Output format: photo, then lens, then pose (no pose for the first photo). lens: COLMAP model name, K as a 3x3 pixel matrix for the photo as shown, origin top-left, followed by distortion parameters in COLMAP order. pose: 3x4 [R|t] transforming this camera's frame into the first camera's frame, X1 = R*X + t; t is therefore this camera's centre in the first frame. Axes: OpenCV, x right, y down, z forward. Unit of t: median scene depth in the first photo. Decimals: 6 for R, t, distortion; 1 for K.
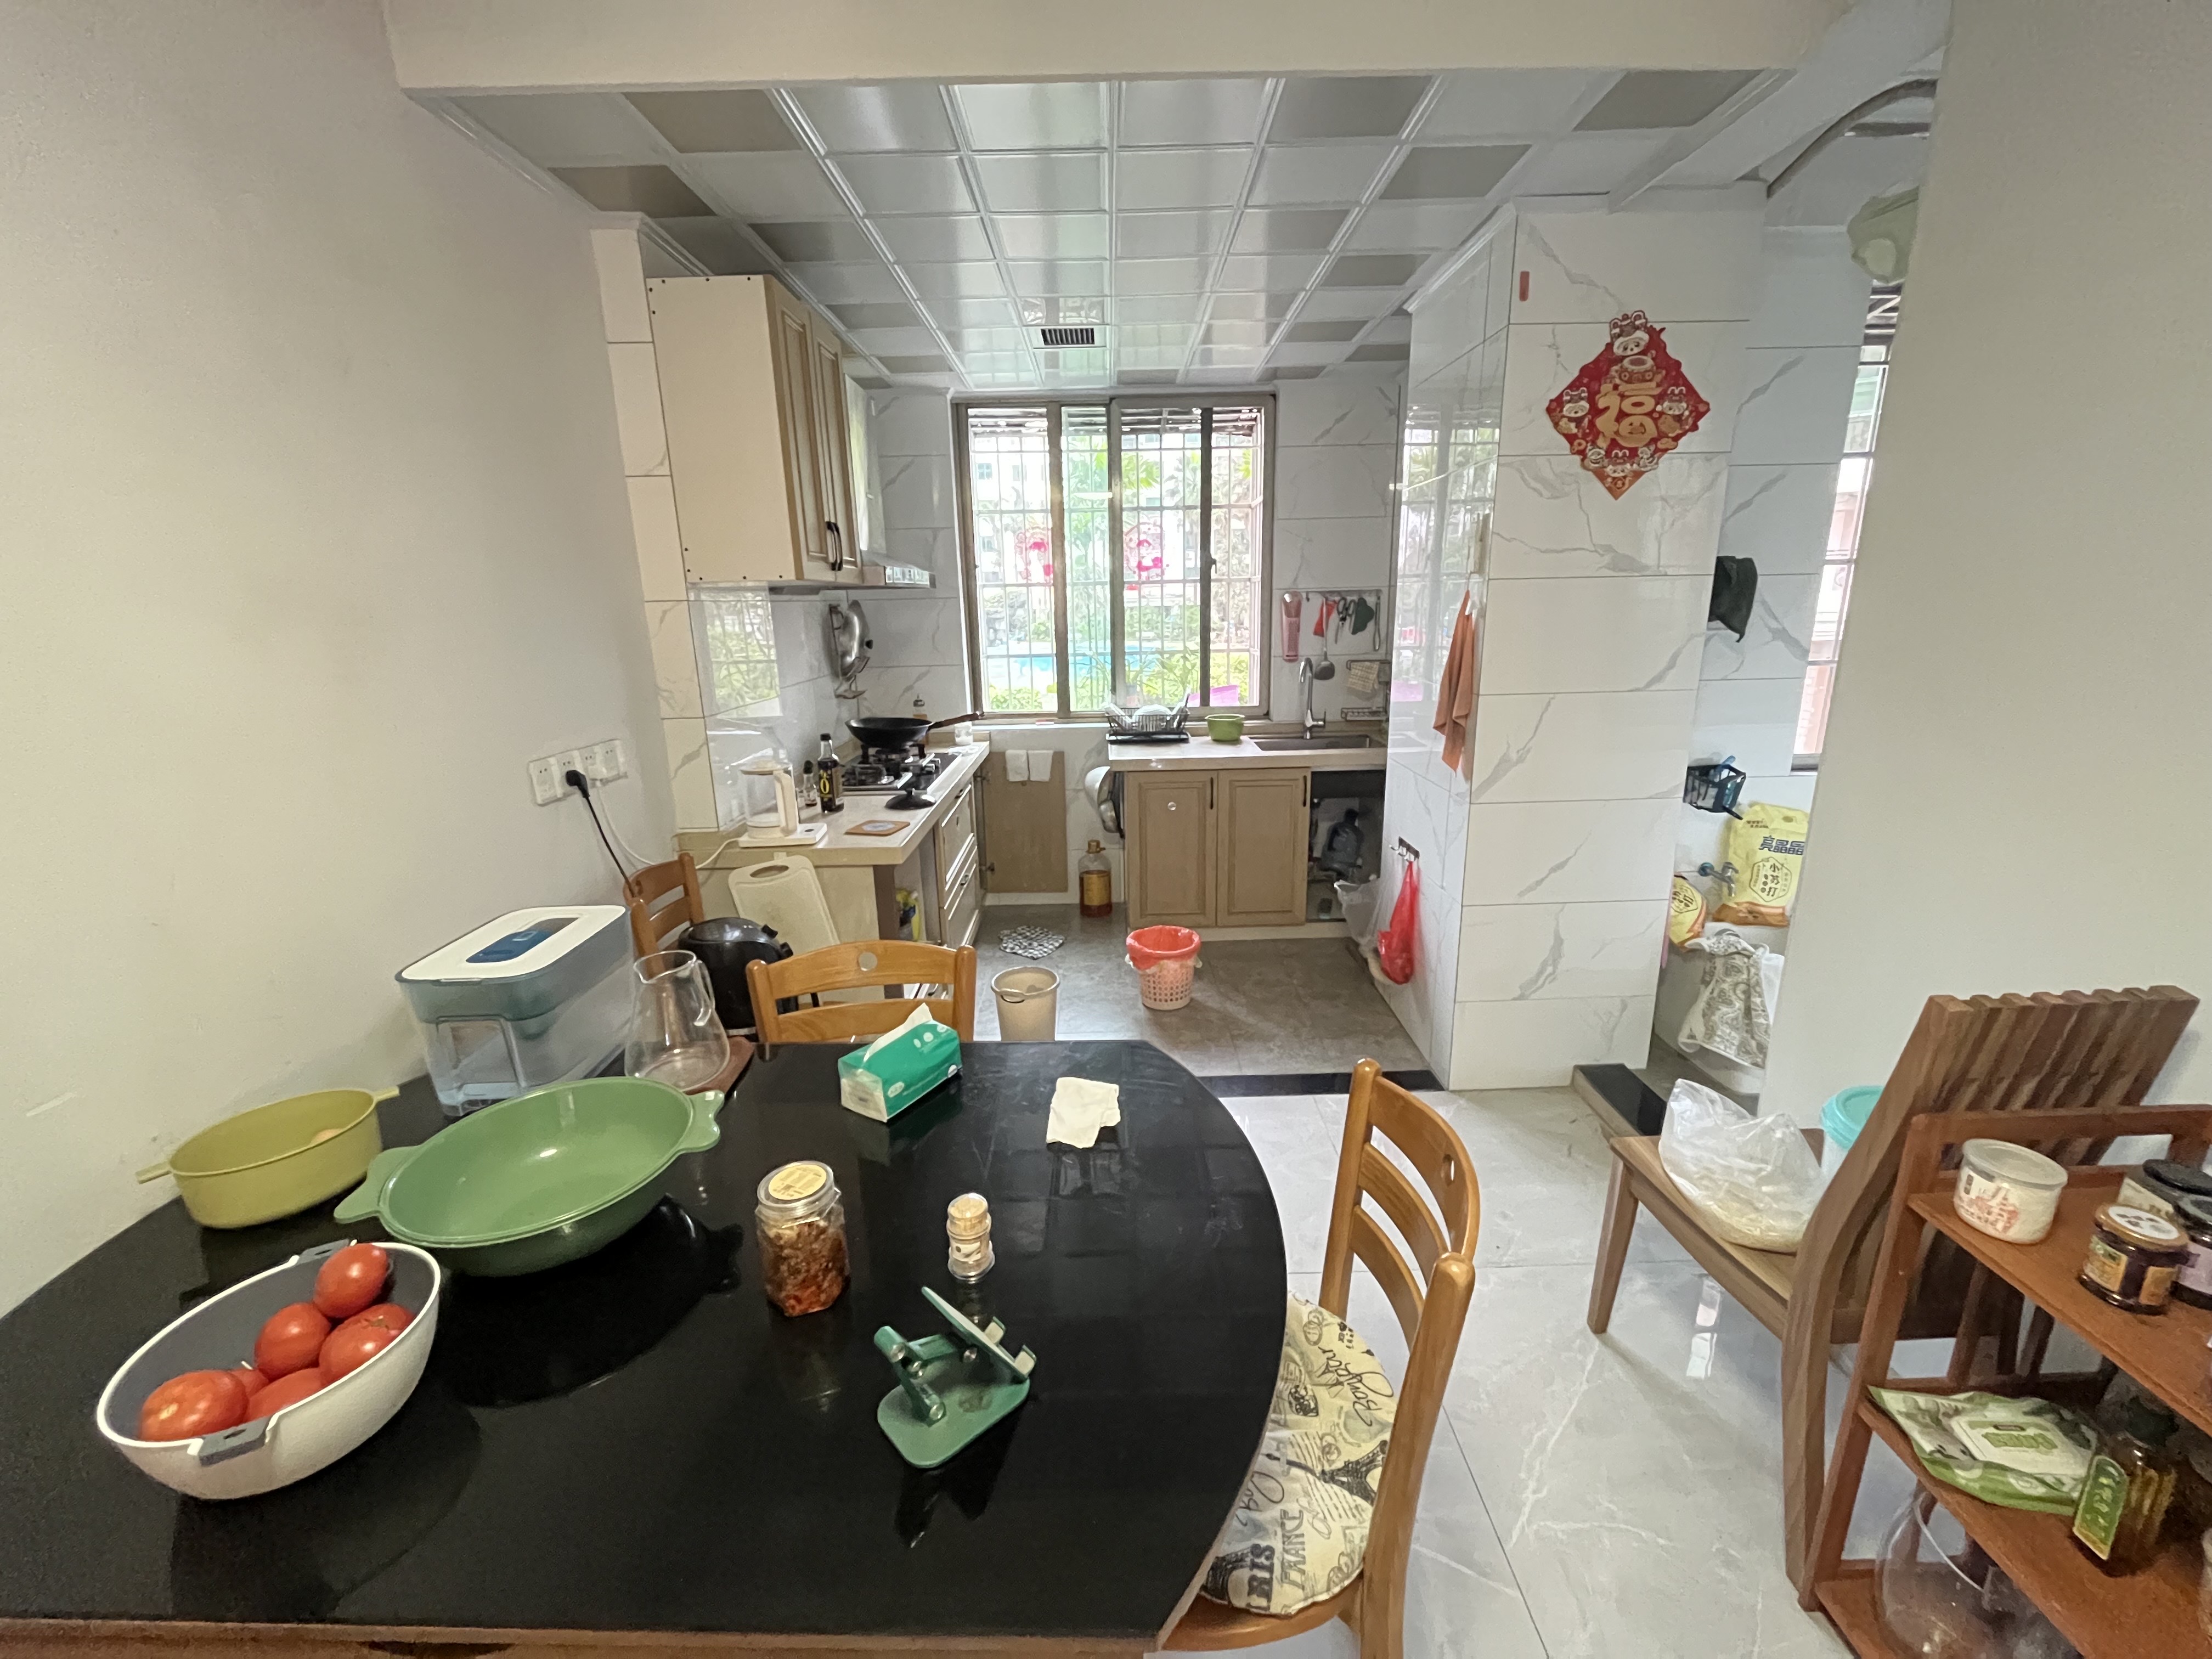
lens RADIAL K [[892.2, 0, 1106.0], [0, 892.2, 829.5], [0, 0, 1]] dist [-0.001909, -0.000328]
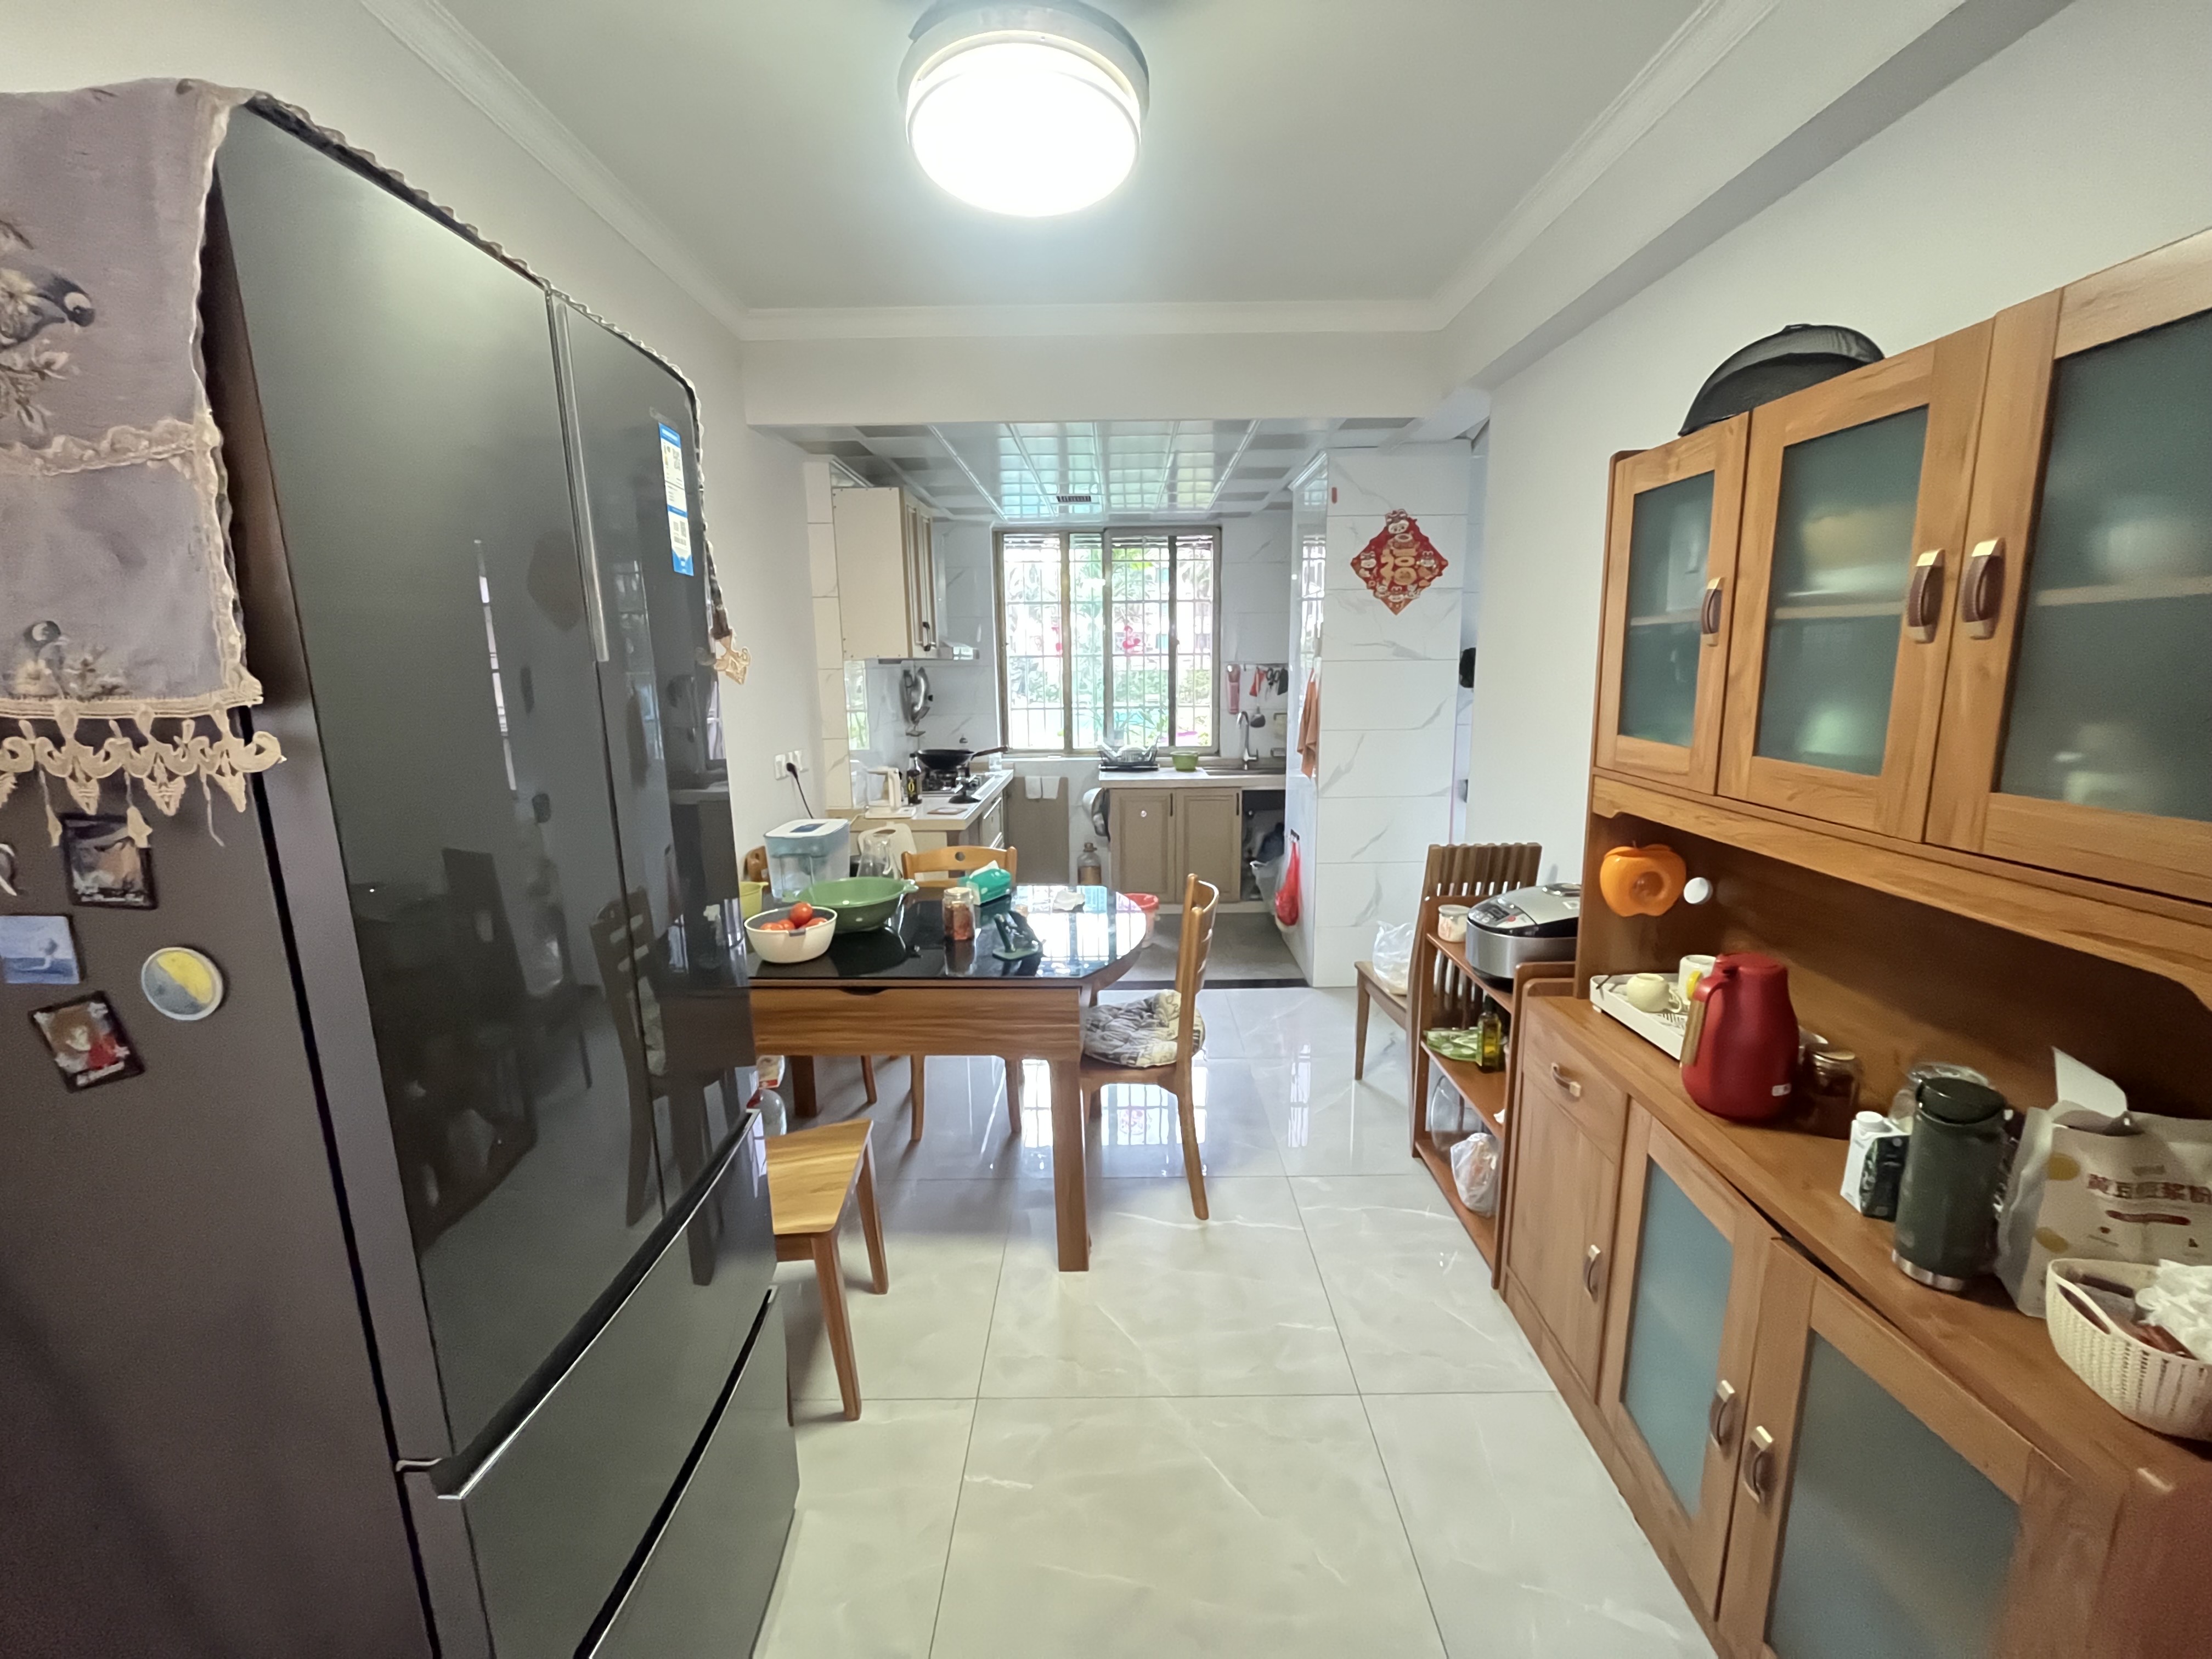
lens RADIAL K [[892.2, 0, 1106.0], [0, 892.2, 829.5], [0, 0, 1]] dist [-0.001909, -0.000328]
pose [[0.999884, 0.011816, -0.009575, 0.028434], [-0.012438, 0.997619, -0.067838, 0.094254], [0.008751, 0.067949, 0.997650, -0.401036]]
